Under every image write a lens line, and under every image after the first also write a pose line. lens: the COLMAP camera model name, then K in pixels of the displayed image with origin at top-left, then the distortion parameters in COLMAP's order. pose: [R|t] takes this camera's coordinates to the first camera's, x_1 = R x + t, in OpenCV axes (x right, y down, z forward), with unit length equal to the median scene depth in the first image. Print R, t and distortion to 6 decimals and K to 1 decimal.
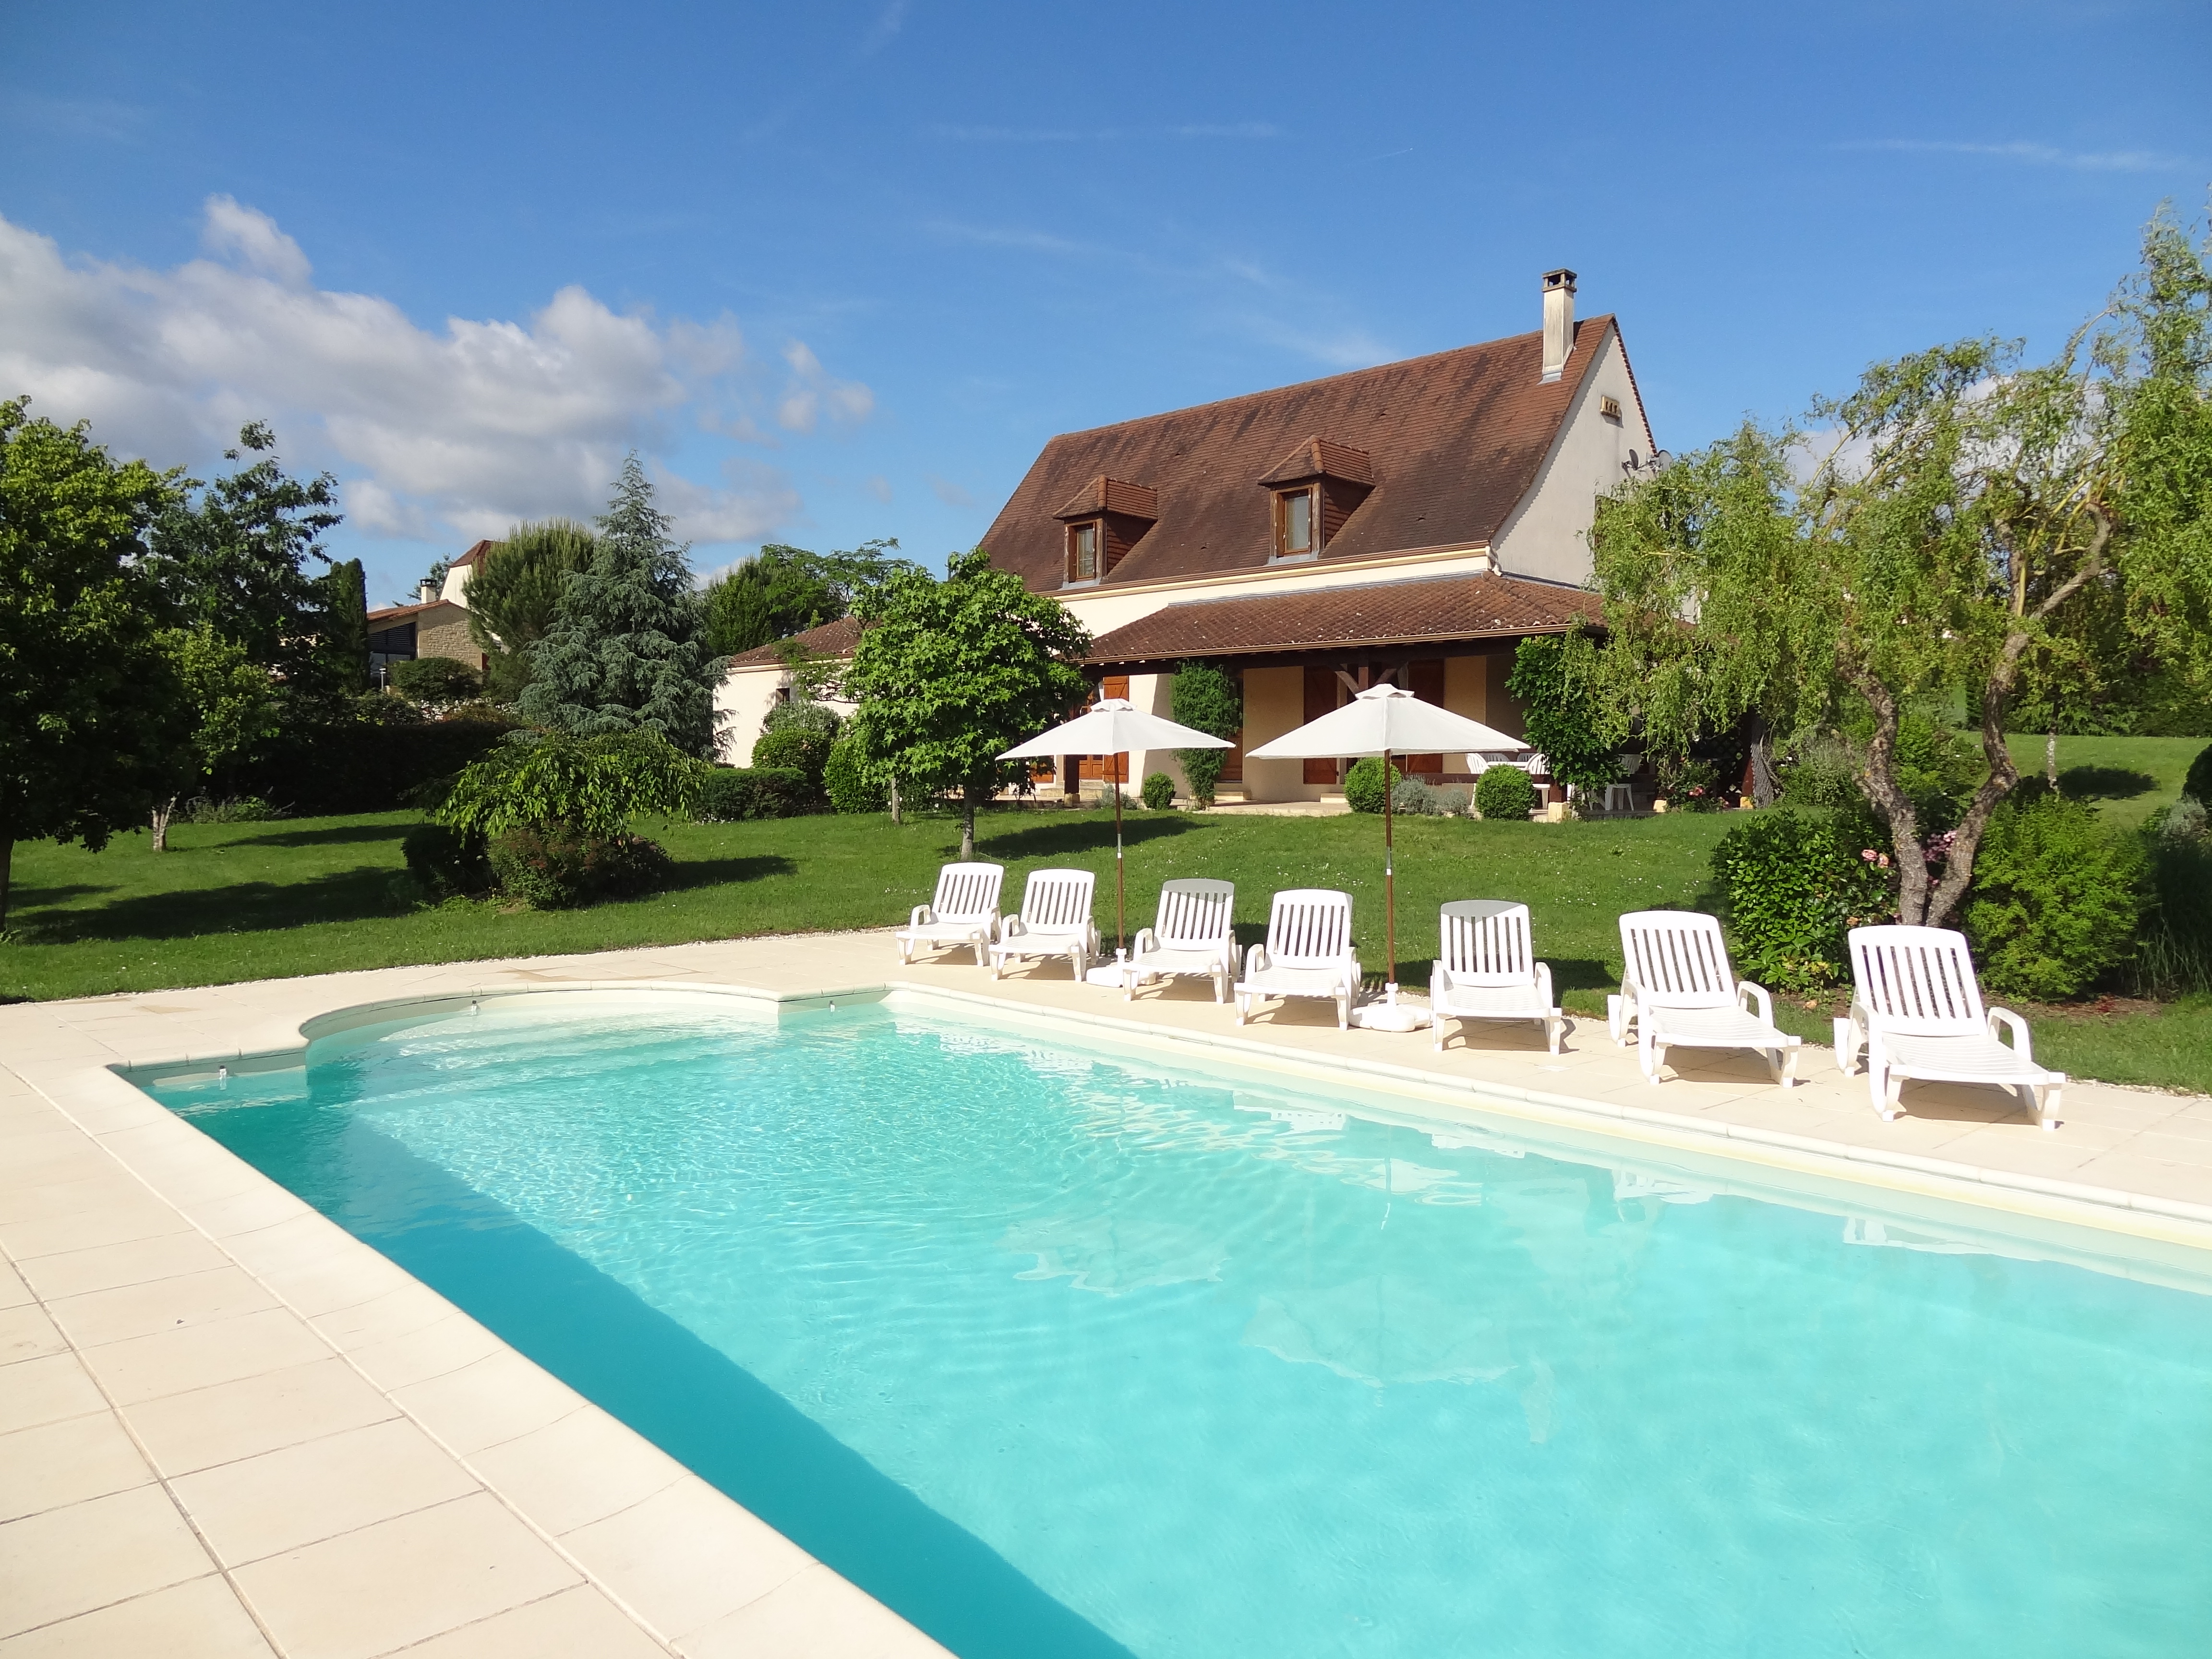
lens RADIAL K [[1540.0, 0, 1106.0], [0, 1540.0, 829.5], [0, 0, 1]] dist [0.004994, 0.000454]
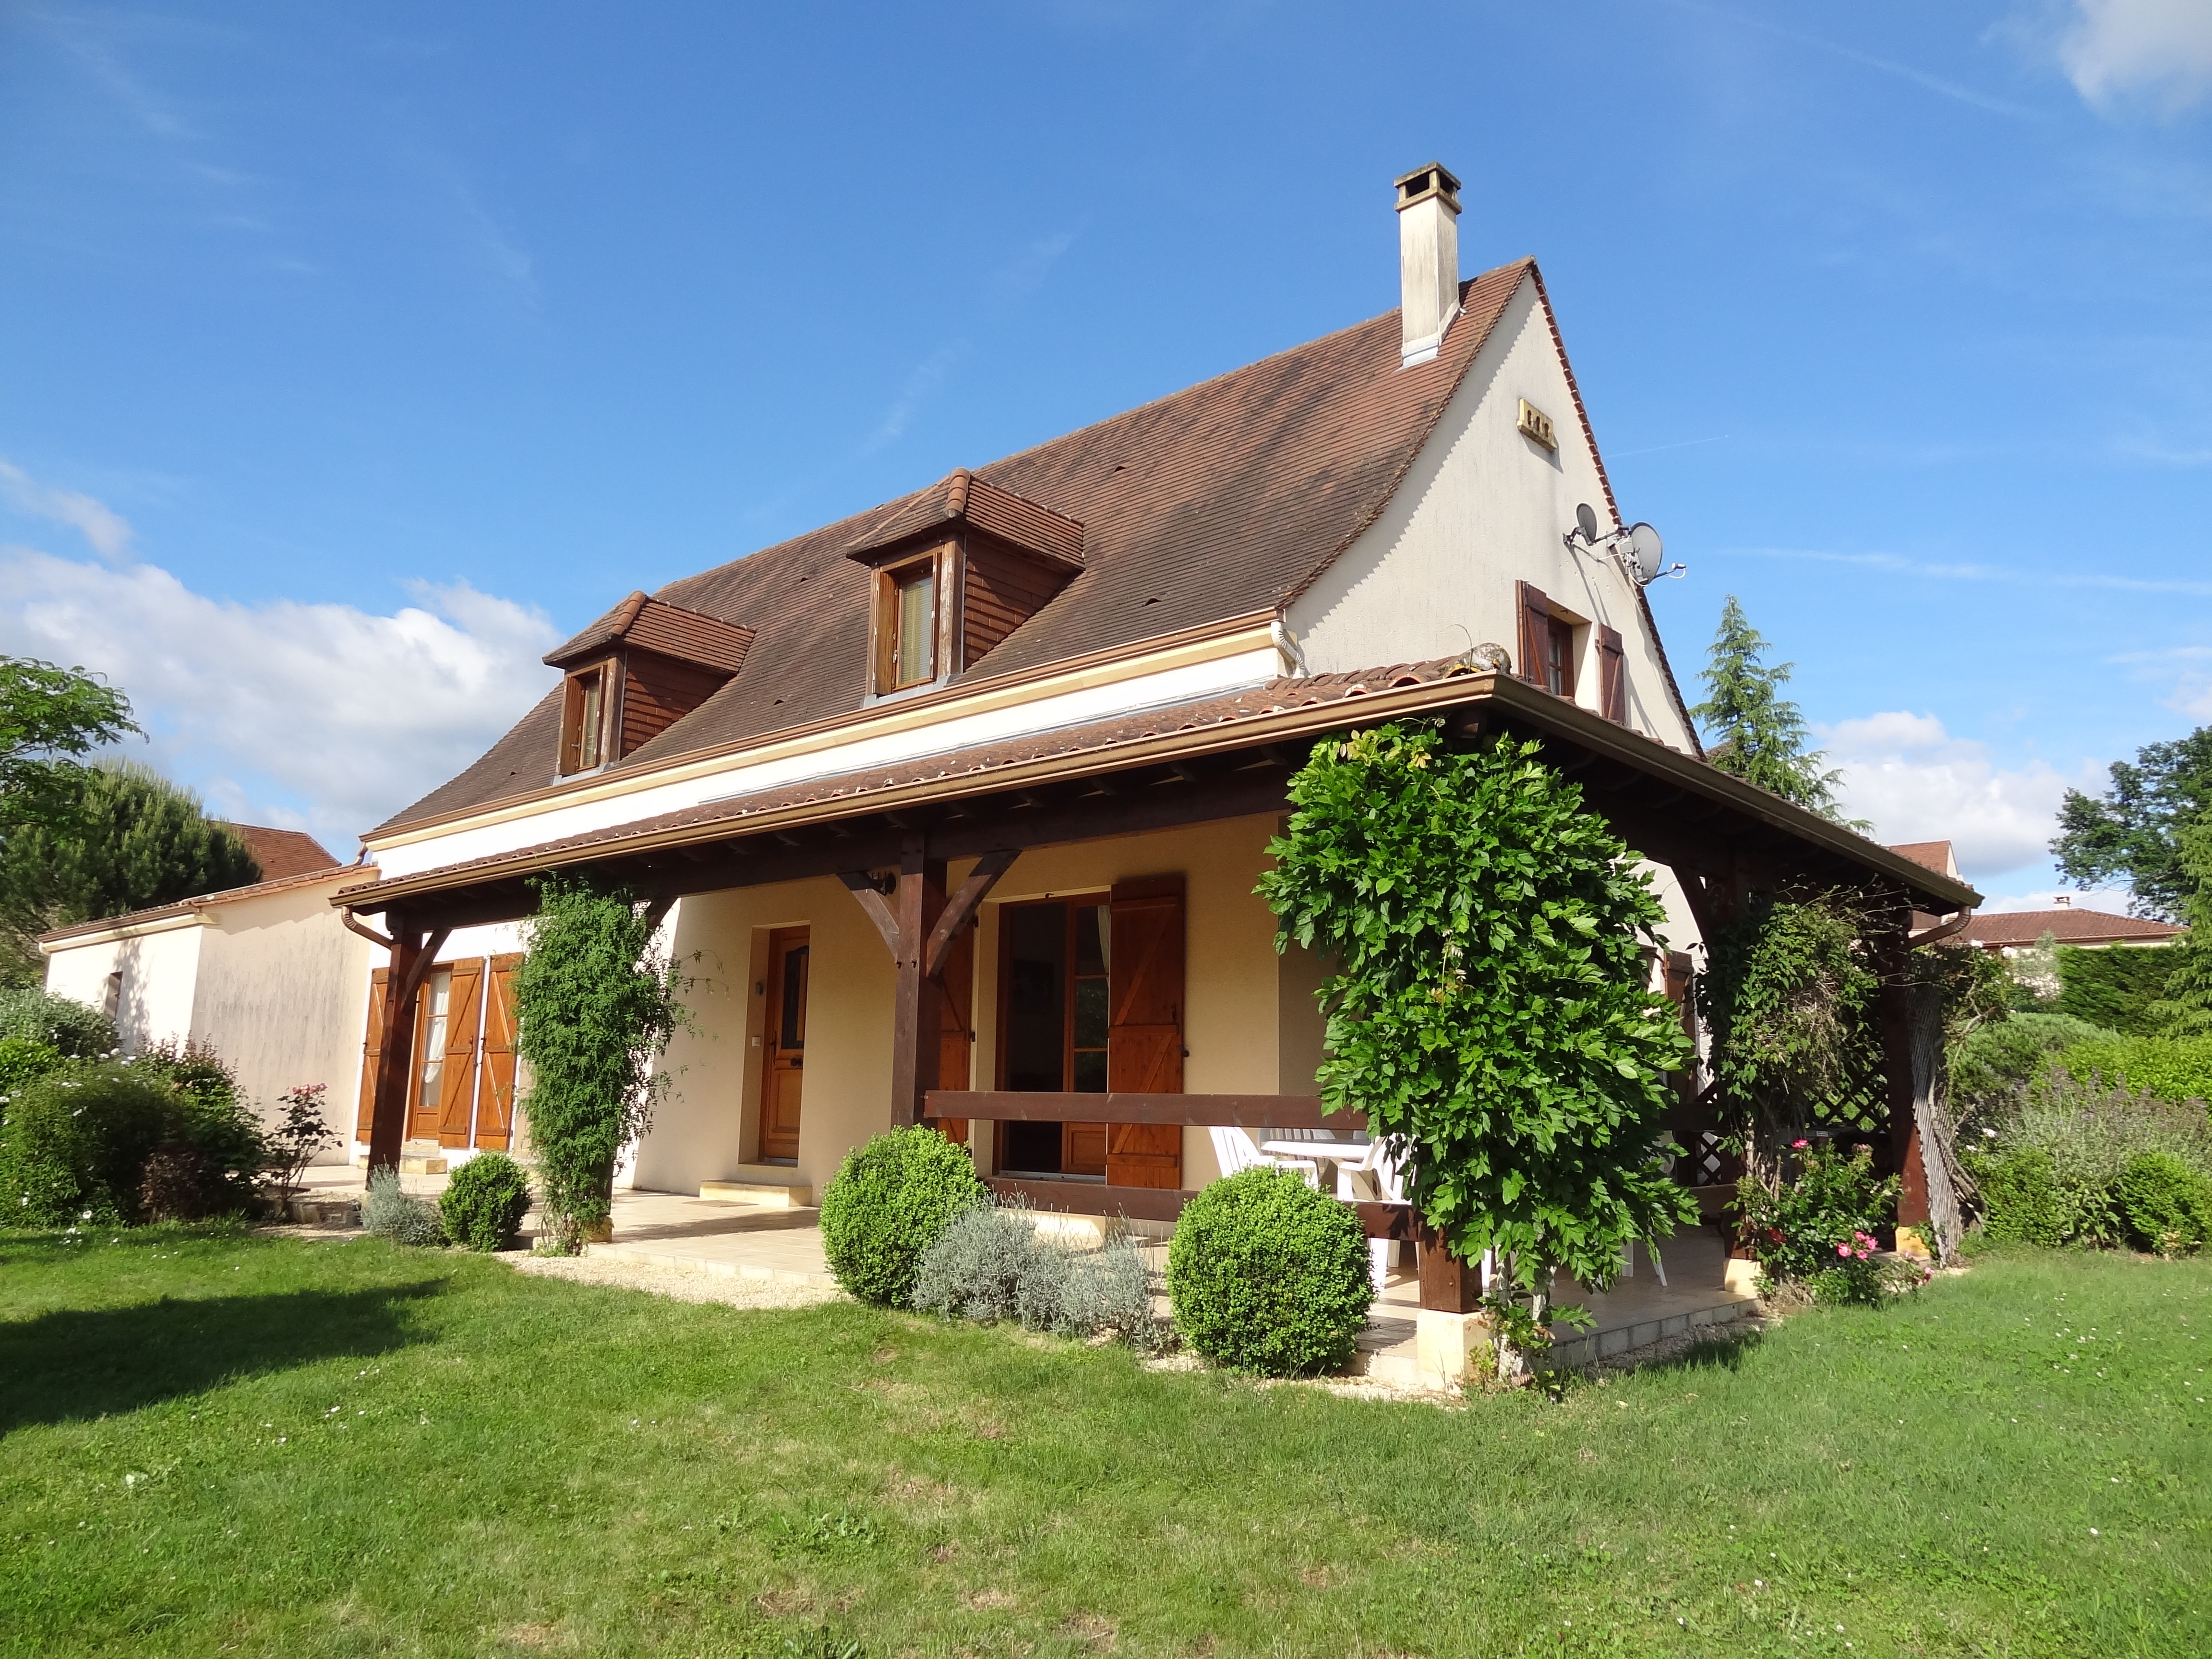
lens RADIAL K [[1566.2, 0, 1106.0], [0, 1566.2, 829.5], [0, 0, 1]] dist [0.001894, 0.002028]
pose [[0.998551, 0.018199, 0.050652, 0.161841], [-0.007090, 0.977375, -0.211394, -0.032267], [-0.053353, 0.210728, 0.976088, 0.531574]]
